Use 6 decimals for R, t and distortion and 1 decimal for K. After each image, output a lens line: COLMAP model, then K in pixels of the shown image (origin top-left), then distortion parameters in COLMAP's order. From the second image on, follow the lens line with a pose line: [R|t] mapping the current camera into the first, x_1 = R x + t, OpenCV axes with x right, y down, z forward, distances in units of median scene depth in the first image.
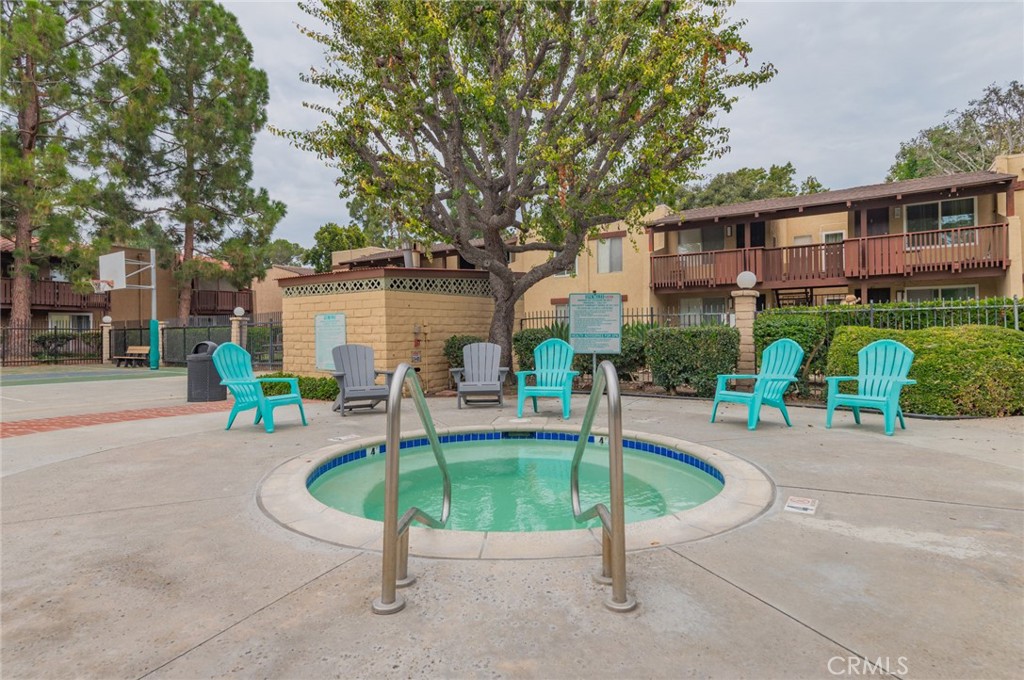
lens RADIAL K [[556.6, 0, 512.5], [0, 556.6, 337.2], [0, 0, 1]] dist [0.001503, 0.000686]
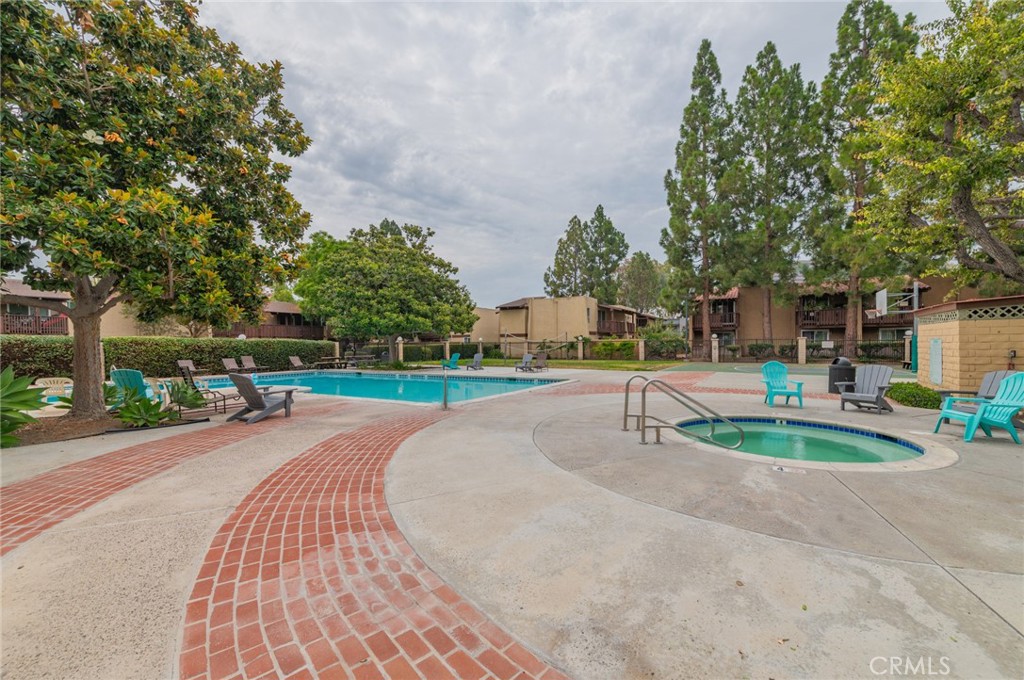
lens RADIAL K [[416.8, 0, 523.6], [0, 416.8, 353.2], [0, 0, 1]] dist [-0.011865, 0.000037]
pose [[0.051395, 0.031454, -0.998183, 0.221694], [0.002839, 0.999495, 0.031642, -0.016149], [0.998674, -0.004460, 0.051280, 0.005536]]
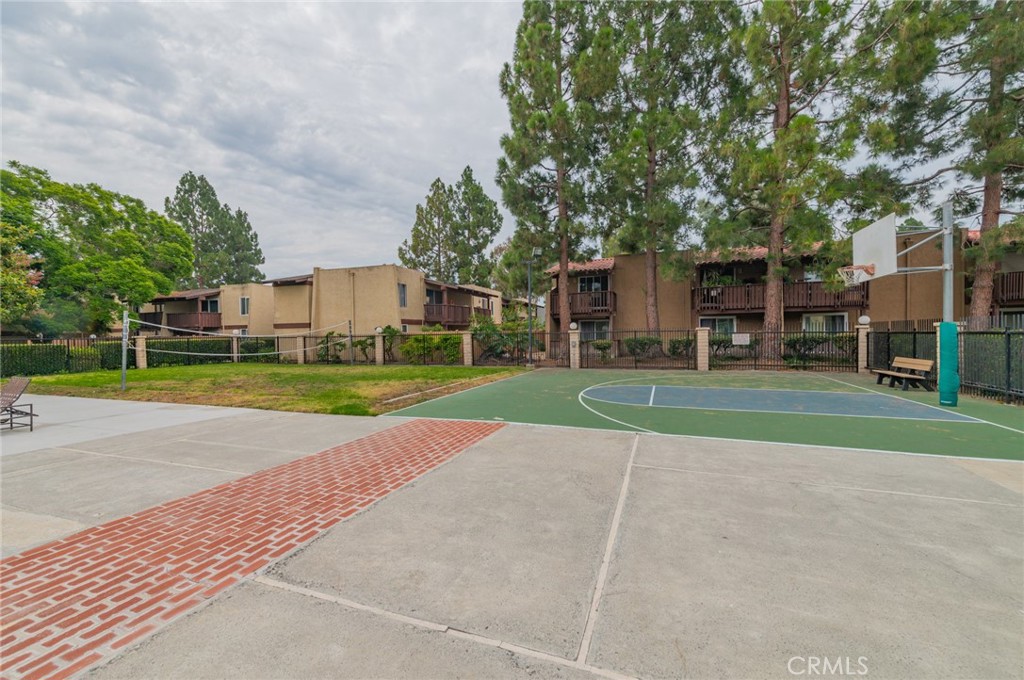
lens RADIAL K [[402.2, 0, 516.9], [0, 402.2, 339.3], [0, 0, 1]] dist [0.012272, -0.003783]
pose [[0.229980, 0.019872, -0.972992, -0.242630], [0.007346, 0.999728, 0.022155, -0.018890], [0.973168, -0.012243, 0.229771, 0.335148]]
